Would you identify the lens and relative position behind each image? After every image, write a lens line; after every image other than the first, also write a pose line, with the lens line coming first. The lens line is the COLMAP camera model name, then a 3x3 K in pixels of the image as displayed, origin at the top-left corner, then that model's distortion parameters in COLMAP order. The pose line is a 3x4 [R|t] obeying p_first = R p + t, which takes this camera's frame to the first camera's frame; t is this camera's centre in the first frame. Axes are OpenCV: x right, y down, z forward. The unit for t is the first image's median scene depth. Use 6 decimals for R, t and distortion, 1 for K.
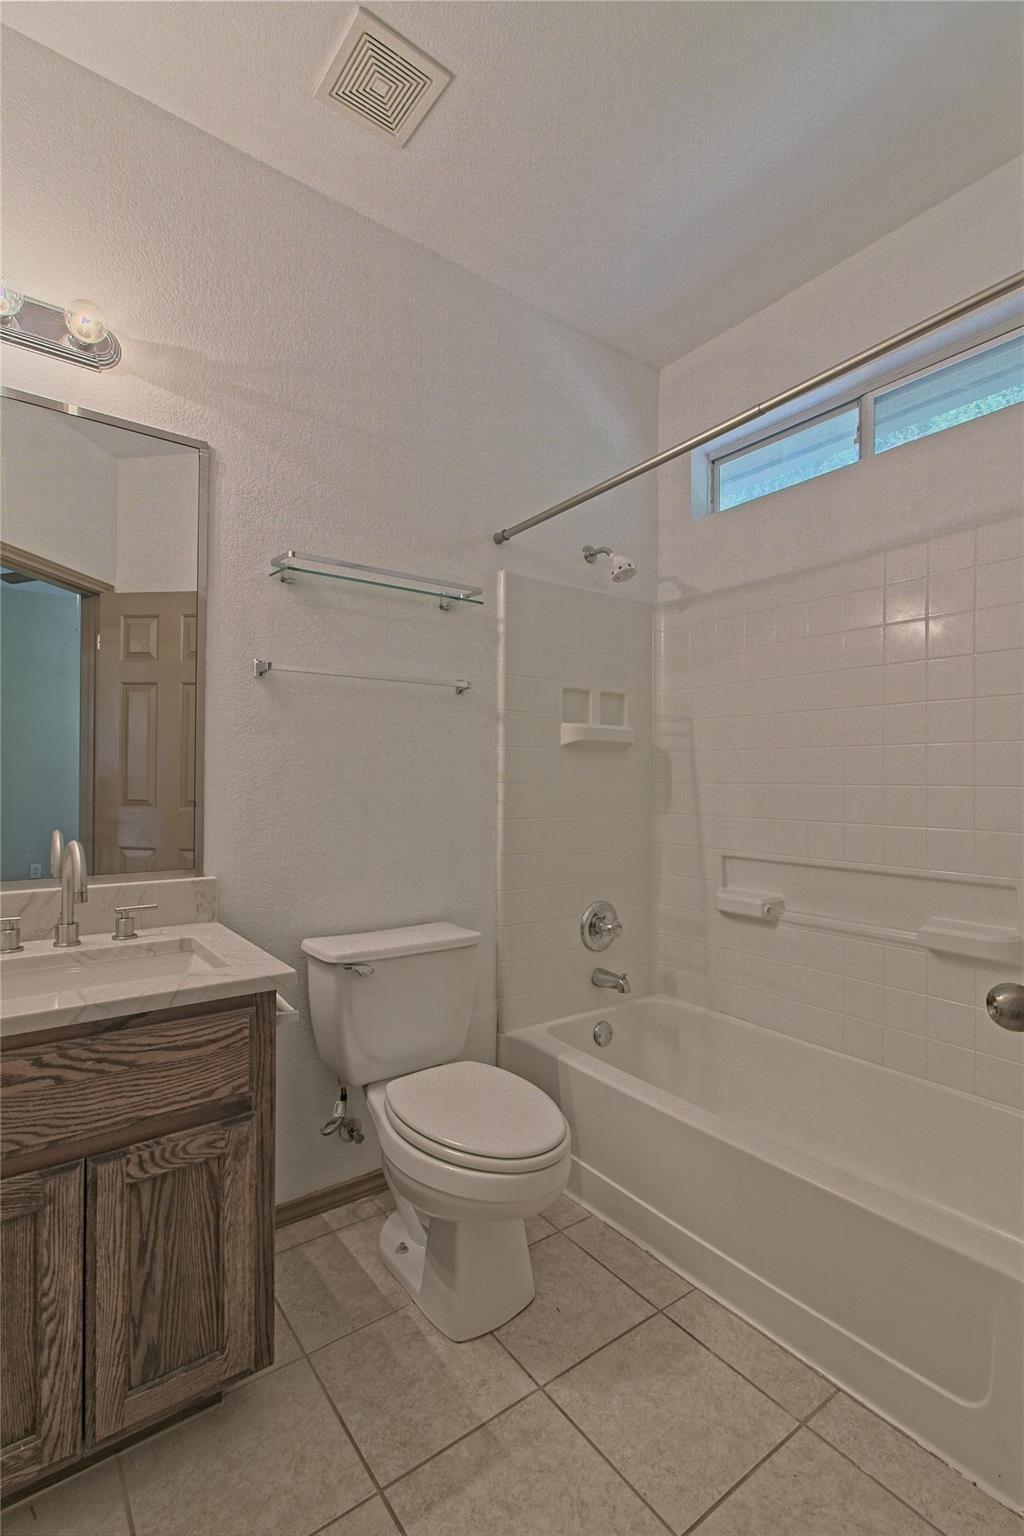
lens RADIAL K [[709.5, 0, 515.7], [0, 709.5, 775.4], [0, 0, 1]] dist [-0.011913, 0.009619]
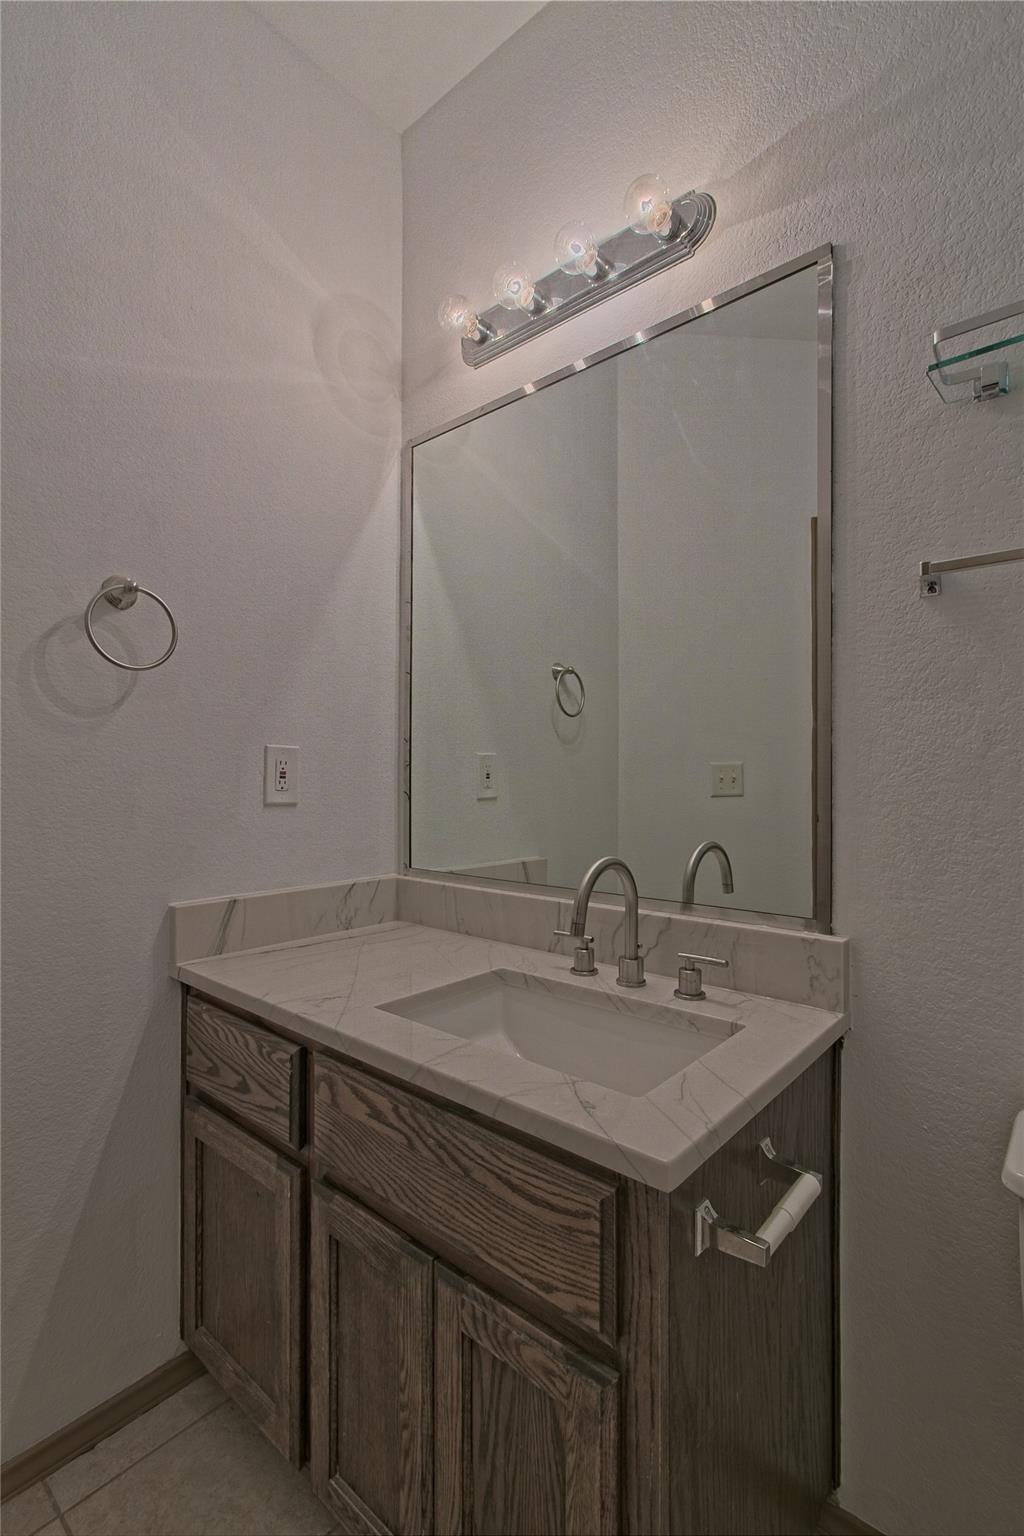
lens RADIAL K [[709.5, 0, 439.5], [0, 709.5, 772.4], [0, 0, 1]] dist [-0.011913, 0.009619]
pose [[0.188156, -0.010919, -0.982078, 0.166041], [0.006183, 0.999932, -0.009933, 0.004837], [0.982120, -0.004204, 0.188211, 0.818108]]
